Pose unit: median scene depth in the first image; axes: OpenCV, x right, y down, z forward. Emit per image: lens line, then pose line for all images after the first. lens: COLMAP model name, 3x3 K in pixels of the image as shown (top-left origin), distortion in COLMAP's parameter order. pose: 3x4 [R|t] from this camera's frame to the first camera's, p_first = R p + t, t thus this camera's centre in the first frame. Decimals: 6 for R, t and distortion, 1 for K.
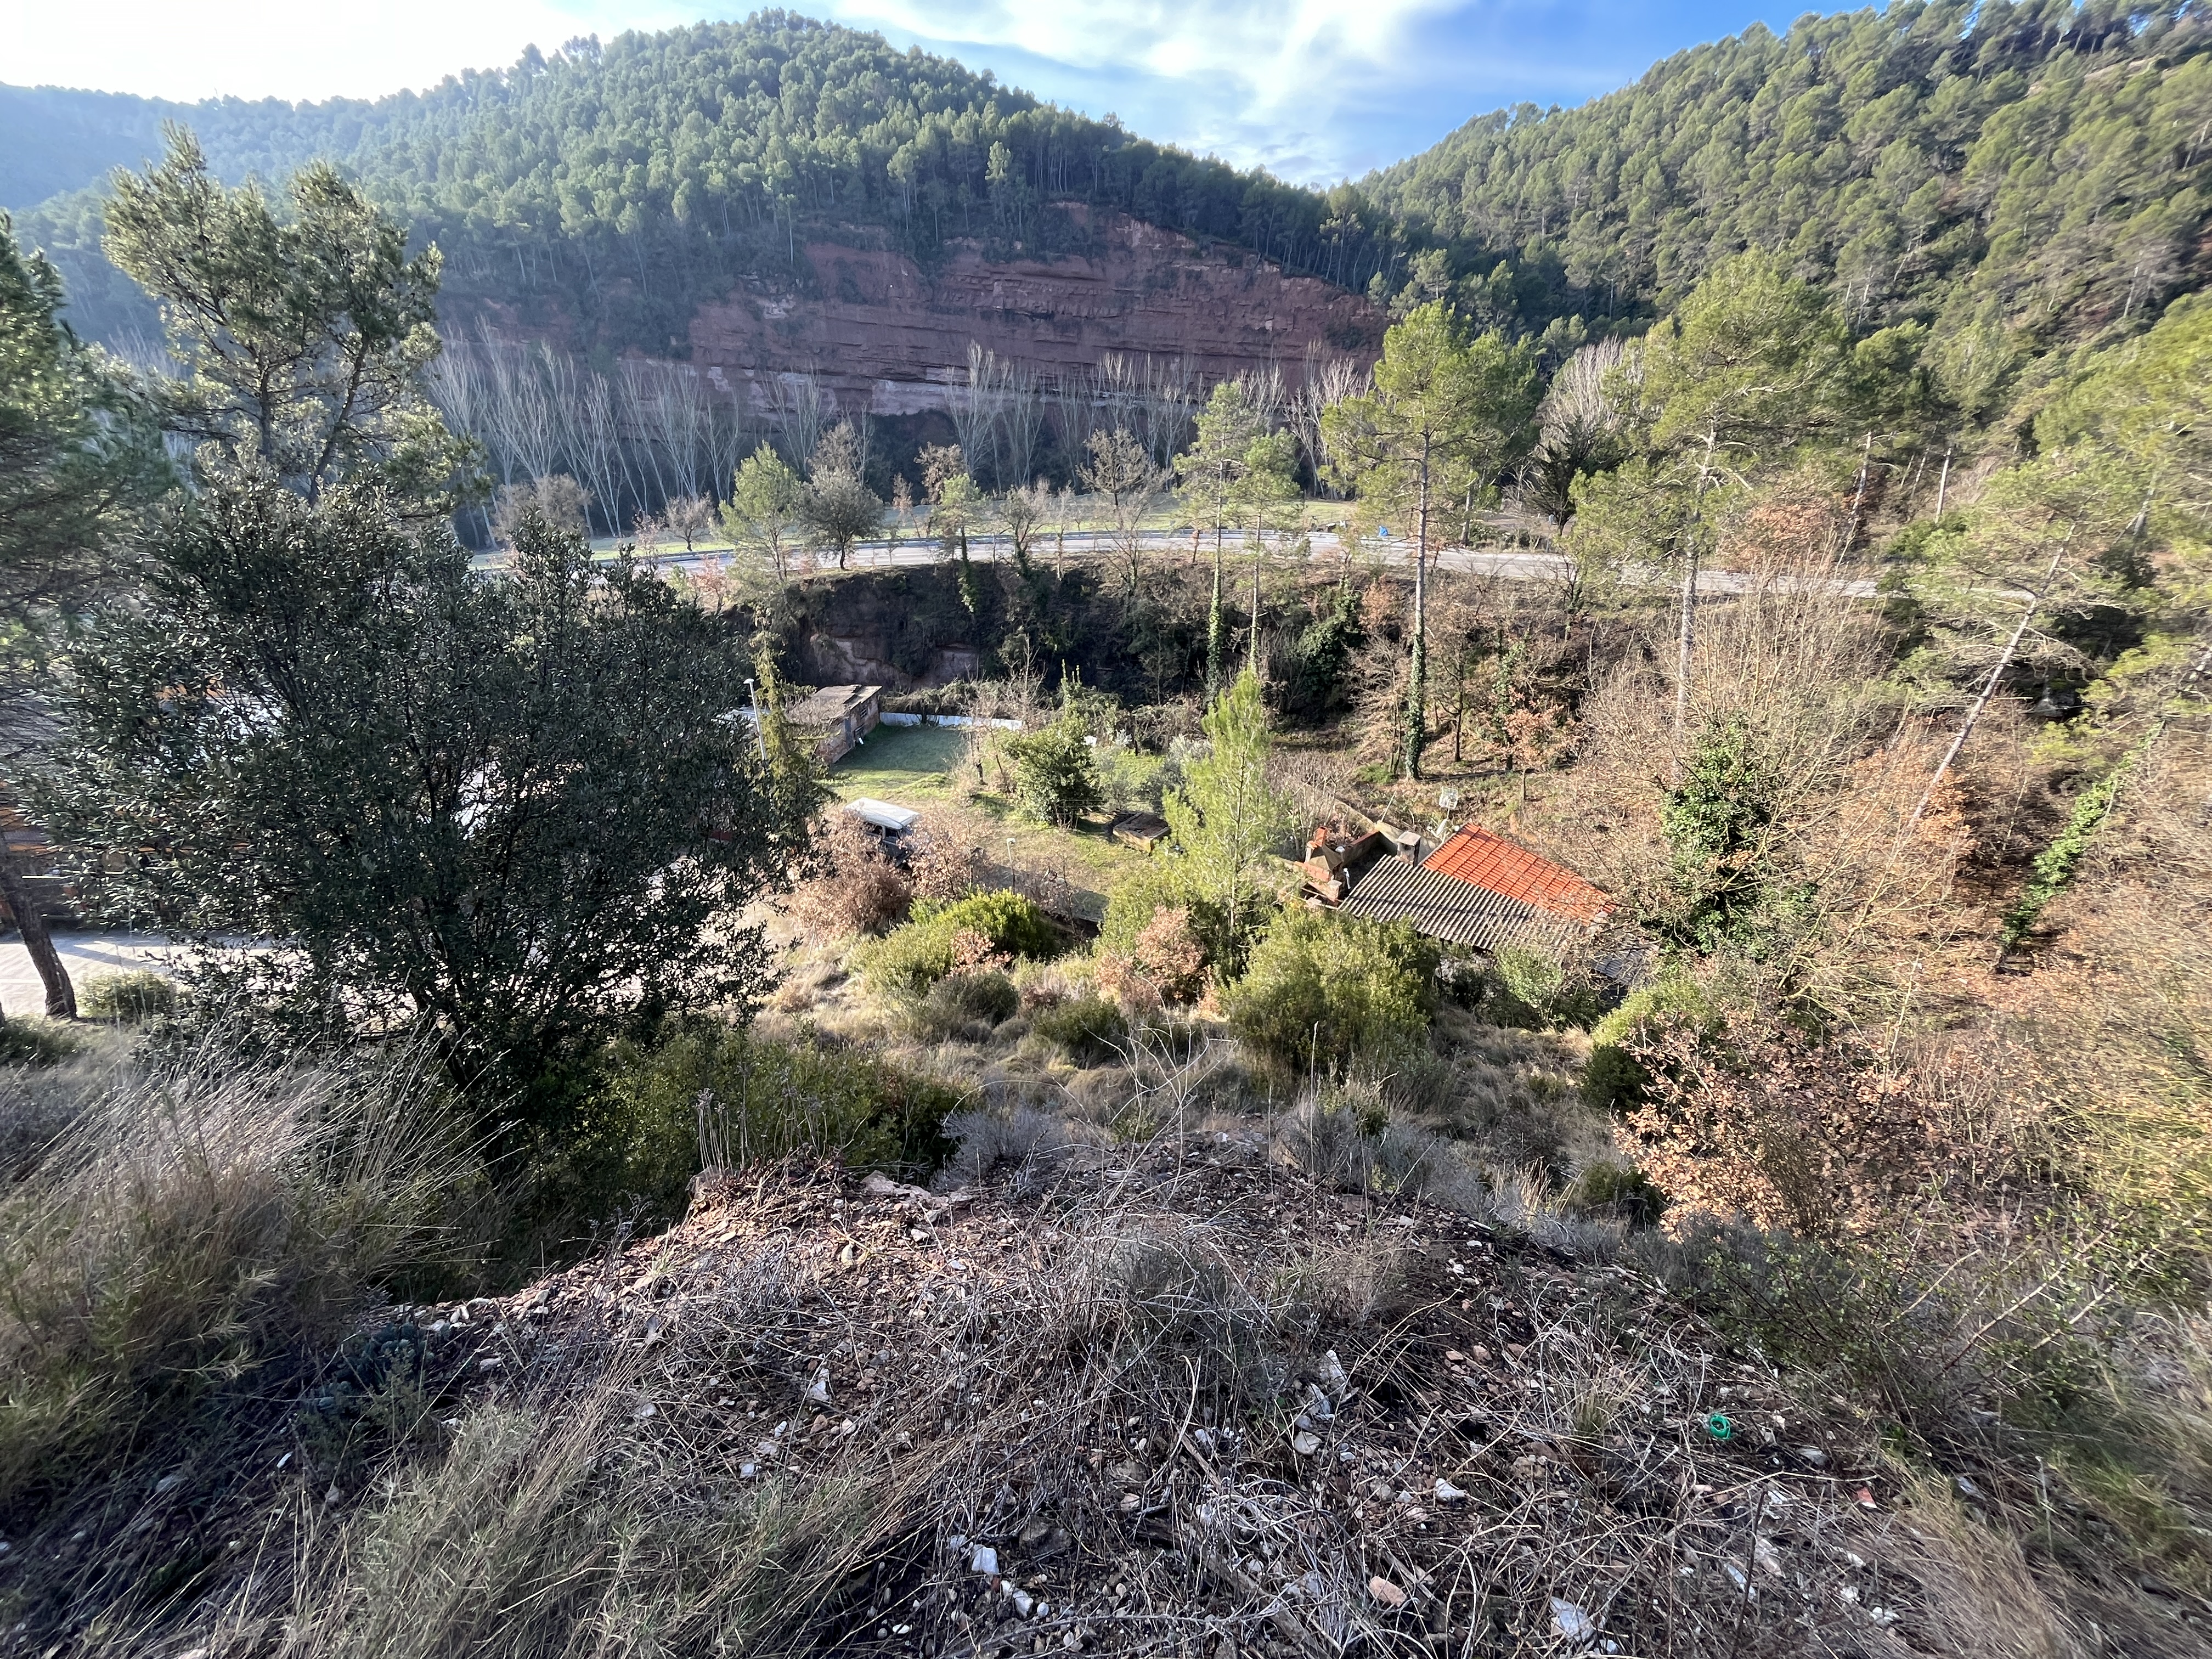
lens RADIAL K [[896.5, 0, 1101.0], [0, 896.5, 827.2], [0, 0, 1]] dist [-0.002152, -0.000039]
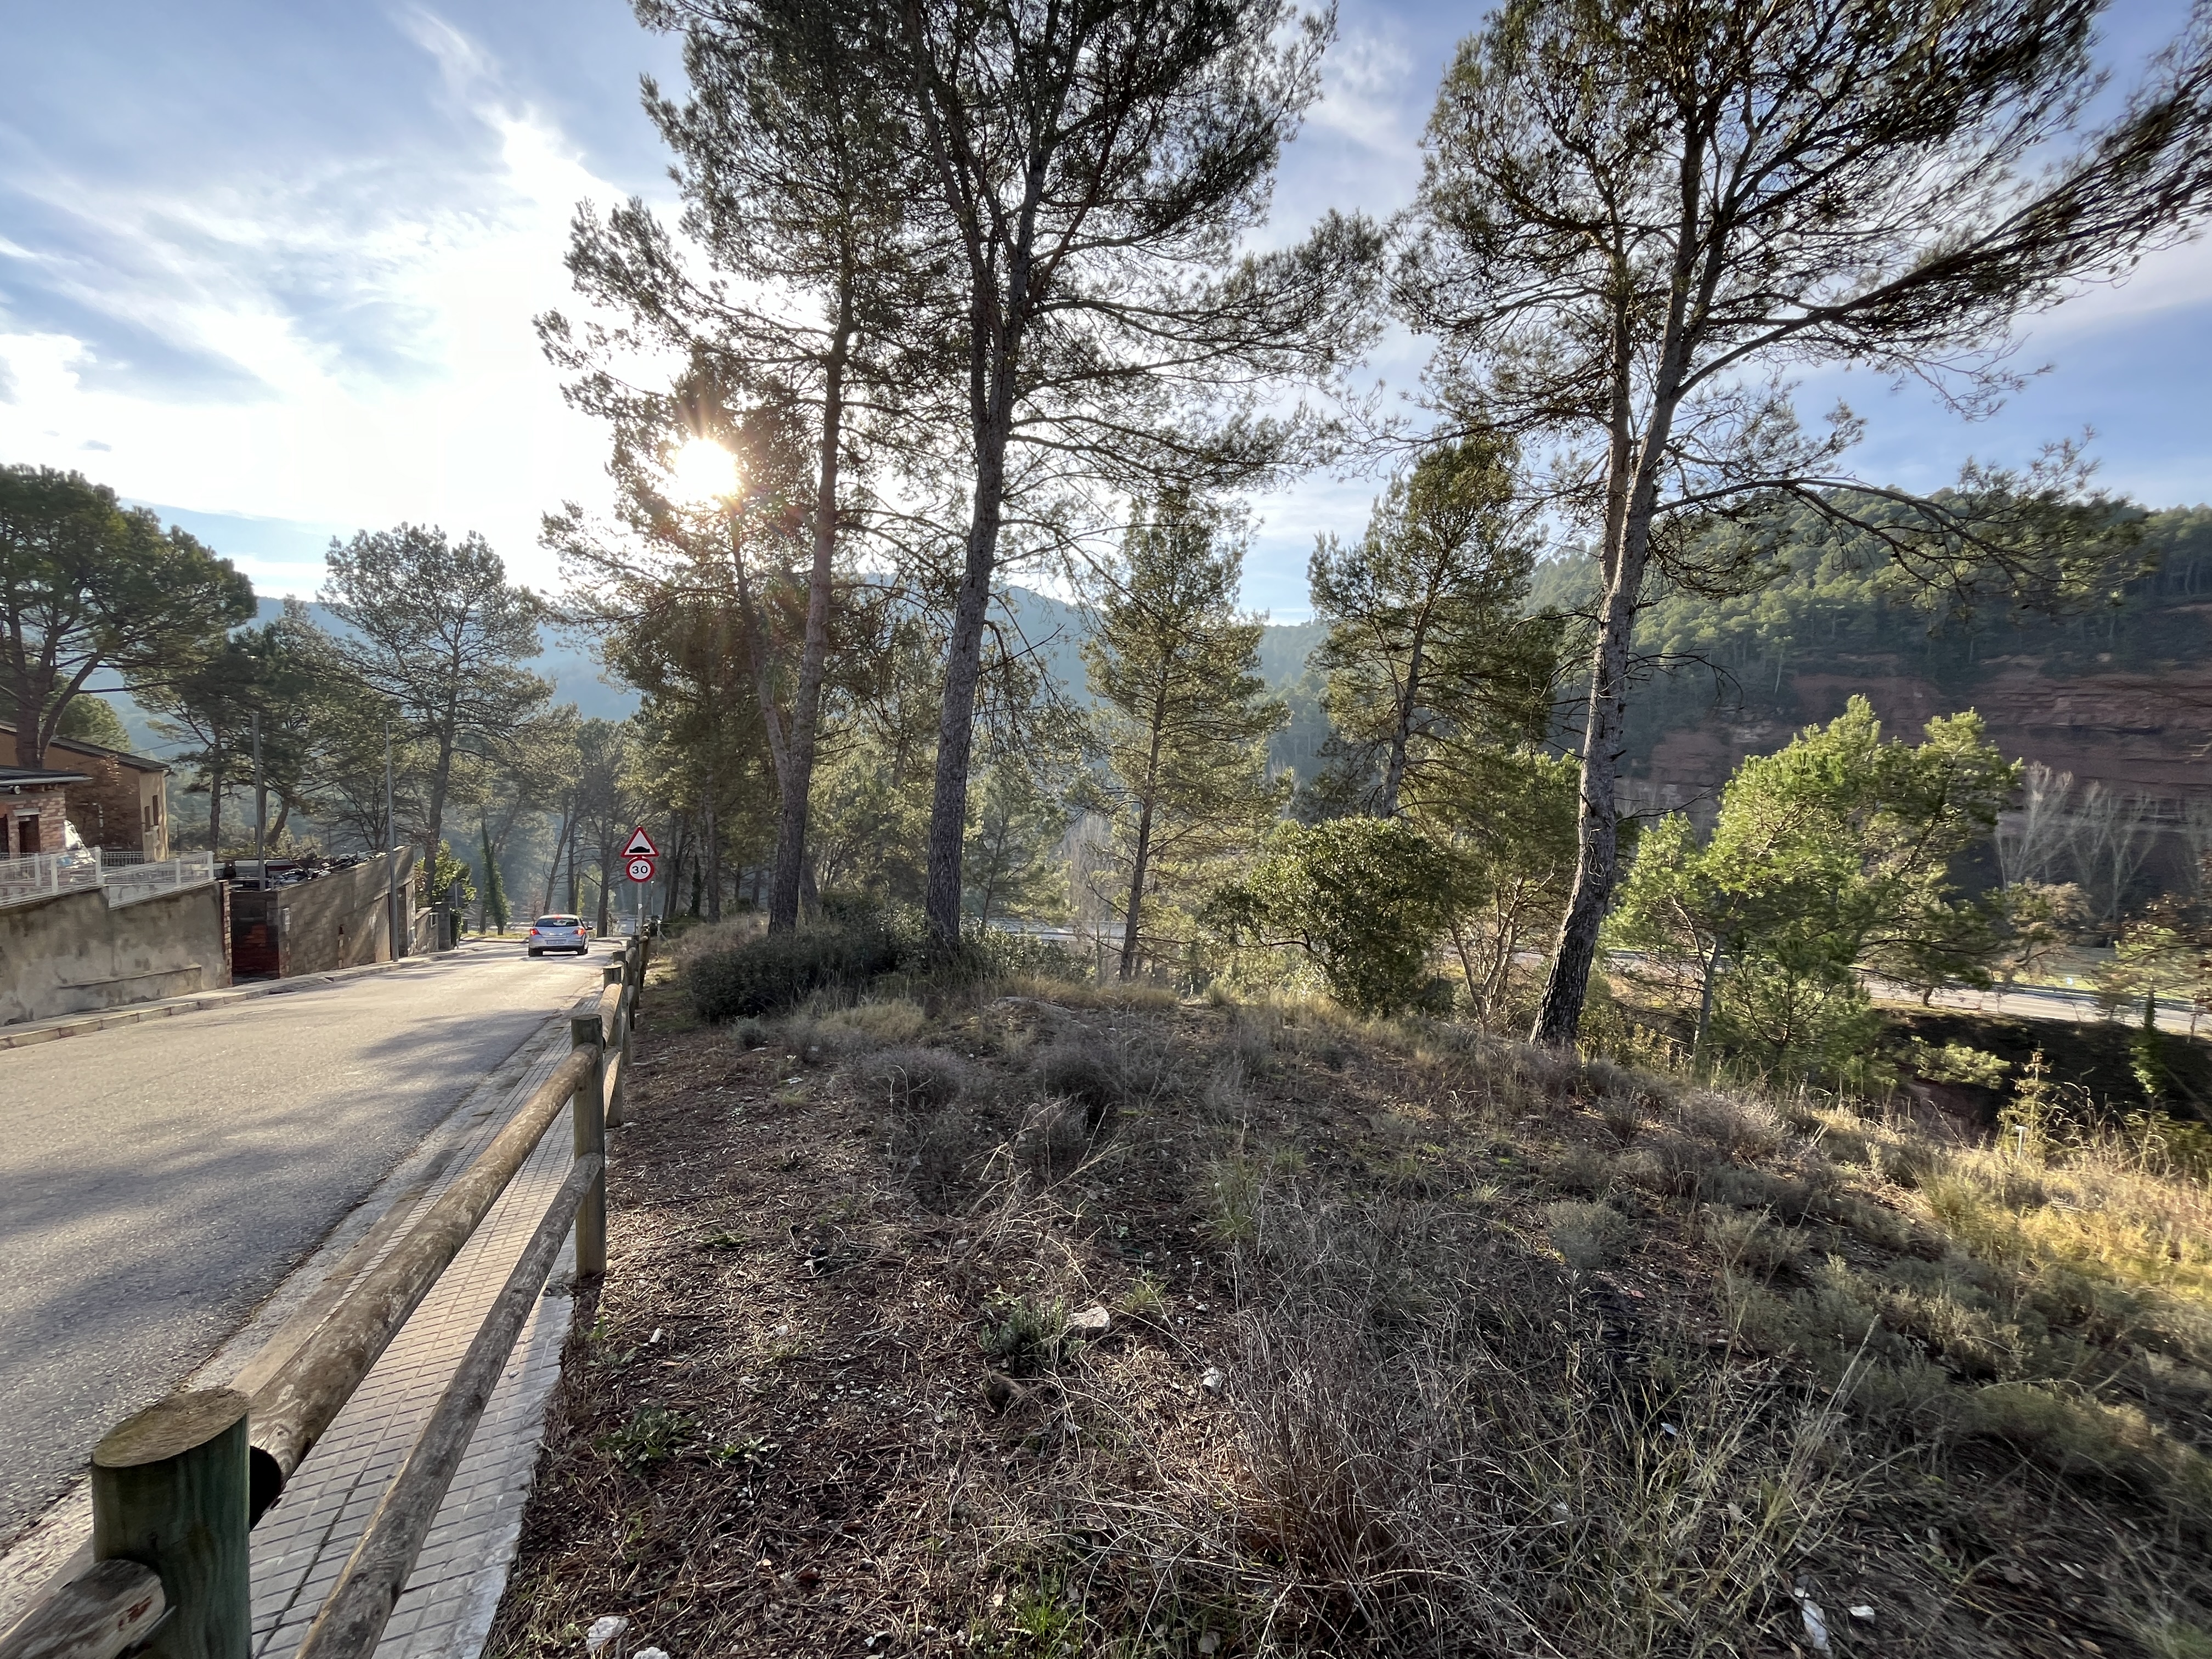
lens RADIAL K [[896.5, 0, 1103.9], [0, 896.5, 828.9], [0, 0, 1]] dist [-0.002152, -0.000039]
pose [[0.644549, 0.050236, -0.762911, -0.053144], [-0.354497, 0.903735, -0.239989, 0.019535], [0.677413, 0.425134, 0.600310, -0.055942]]
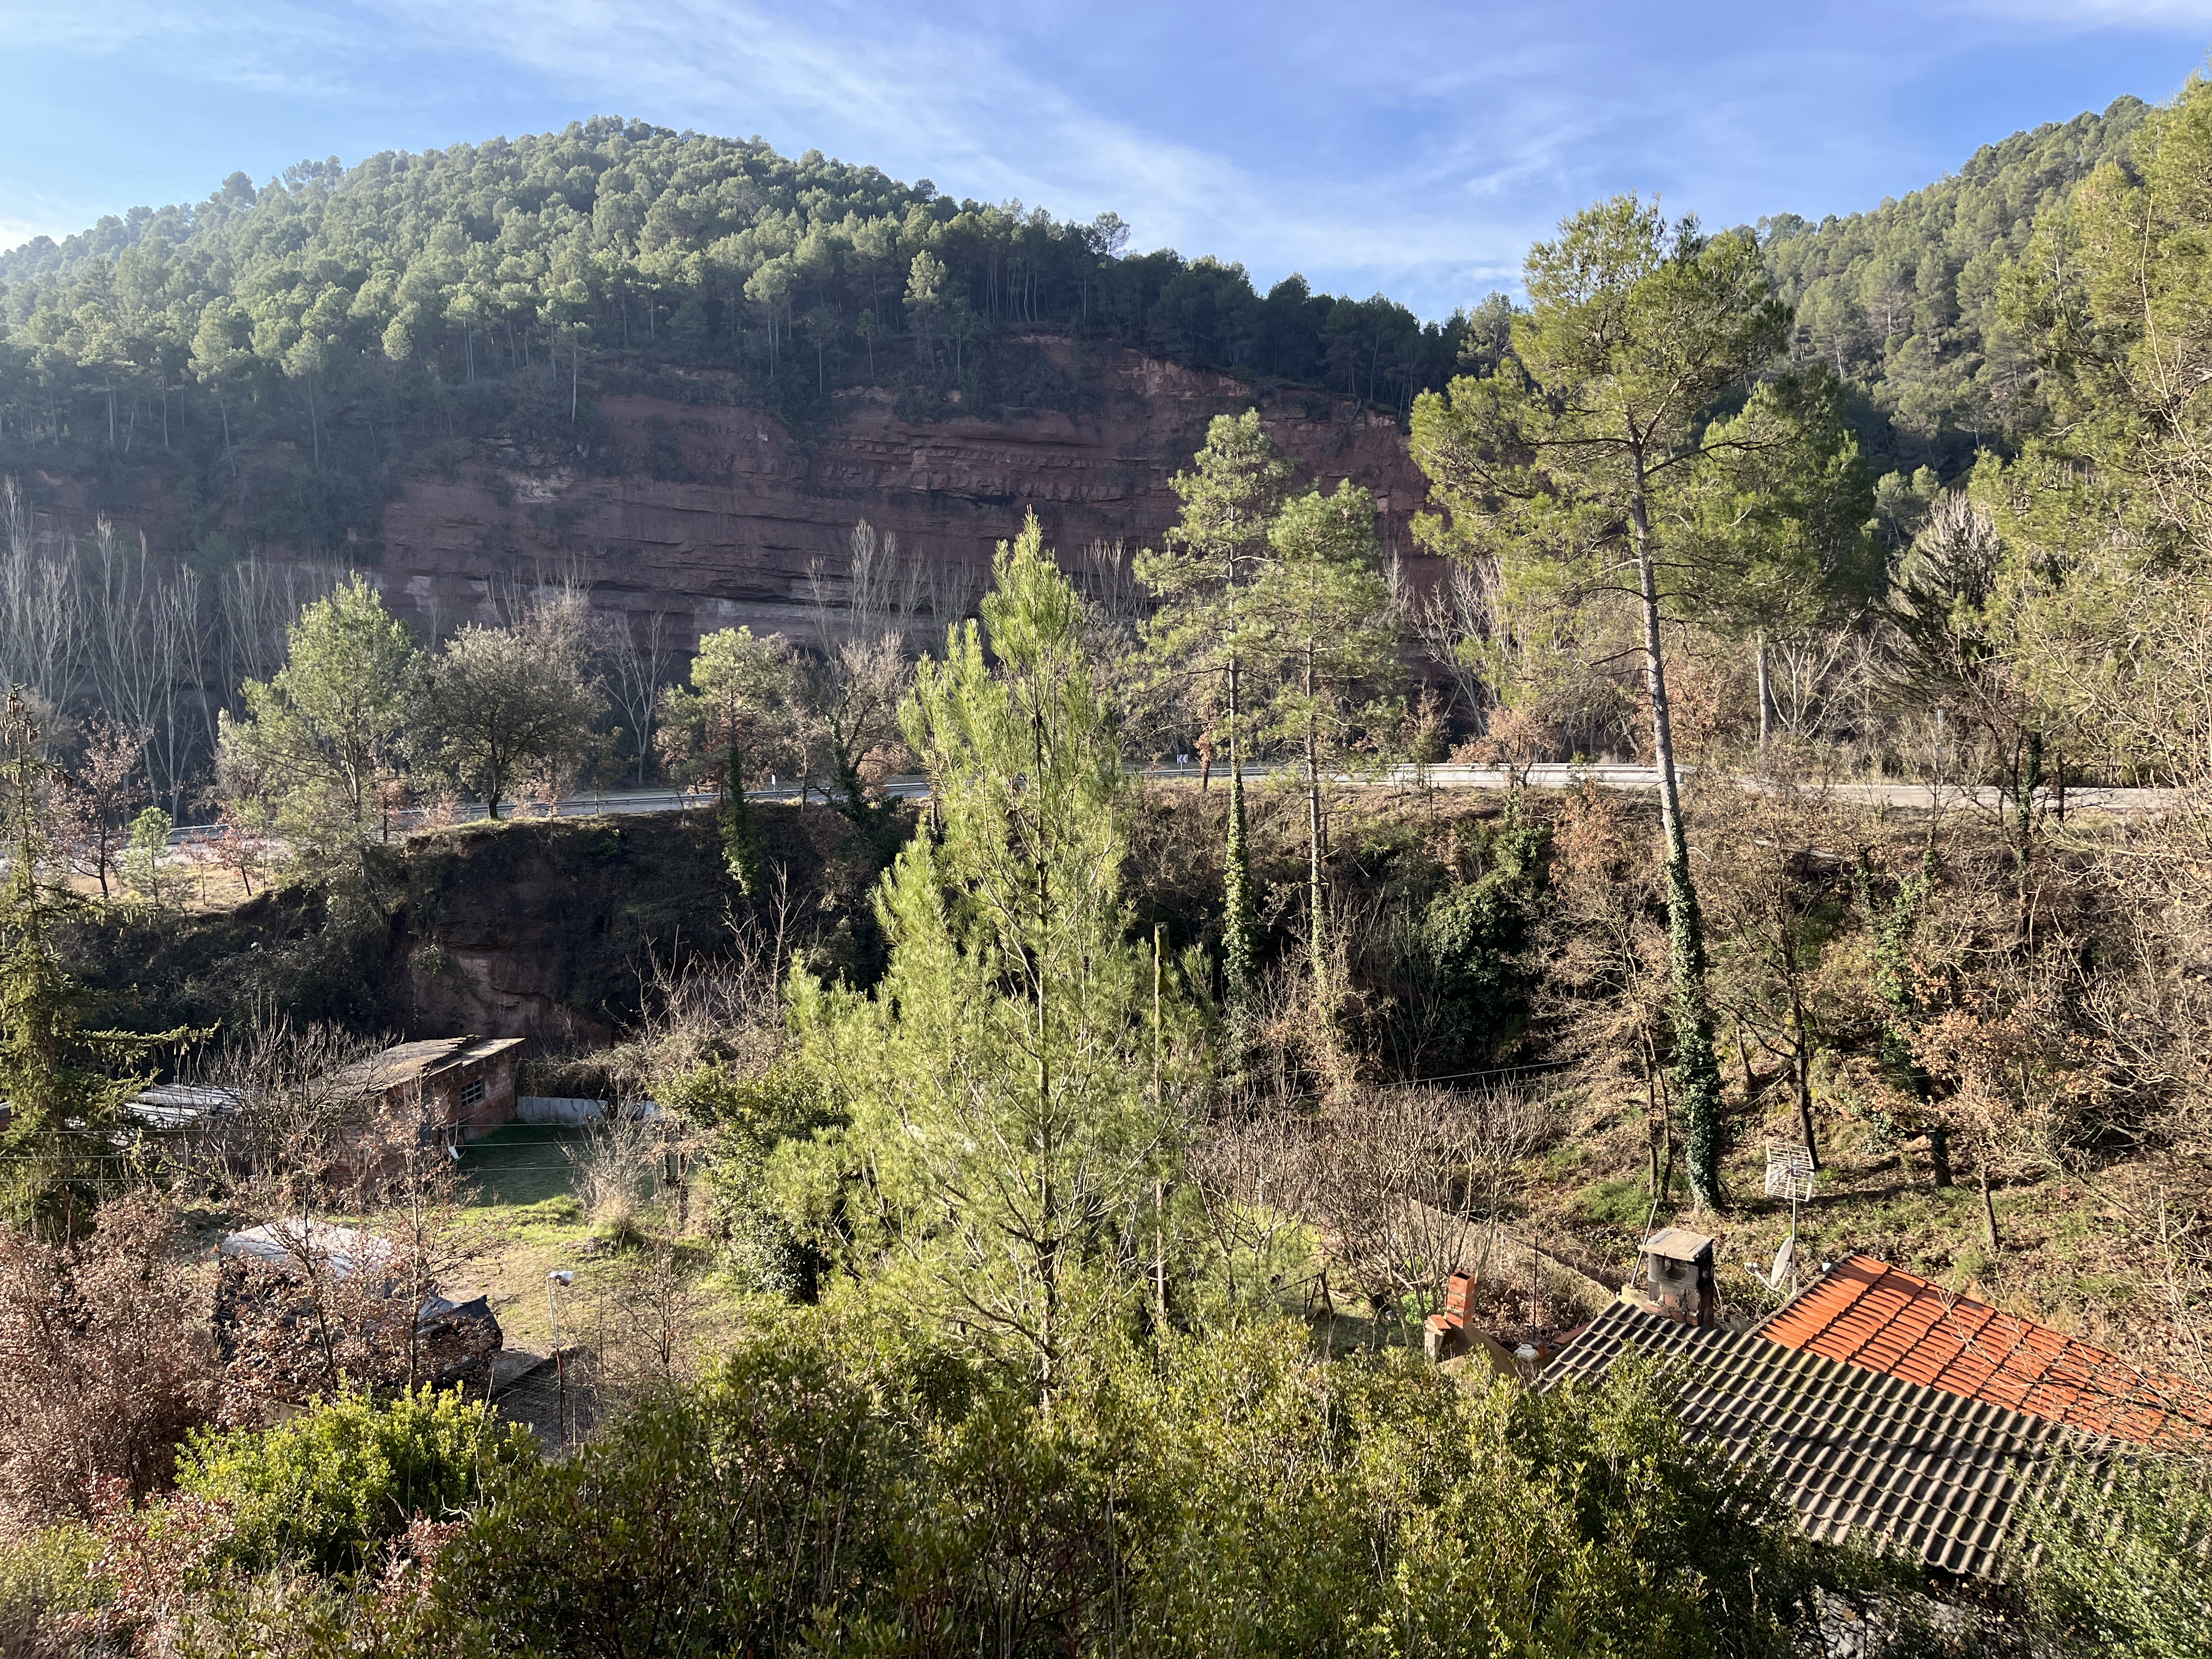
lens RADIAL K [[1669.5, 0, 1084.4], [0, 1669.5, 812.9], [0, 0, 1]] dist [0.075017, -0.101932]
pose [[0.999585, -0.011497, -0.026414, 0.021814], [0.001332, 0.934382, -0.356271, 0.014107], [0.028777, 0.356088, 0.934009, 0.053082]]
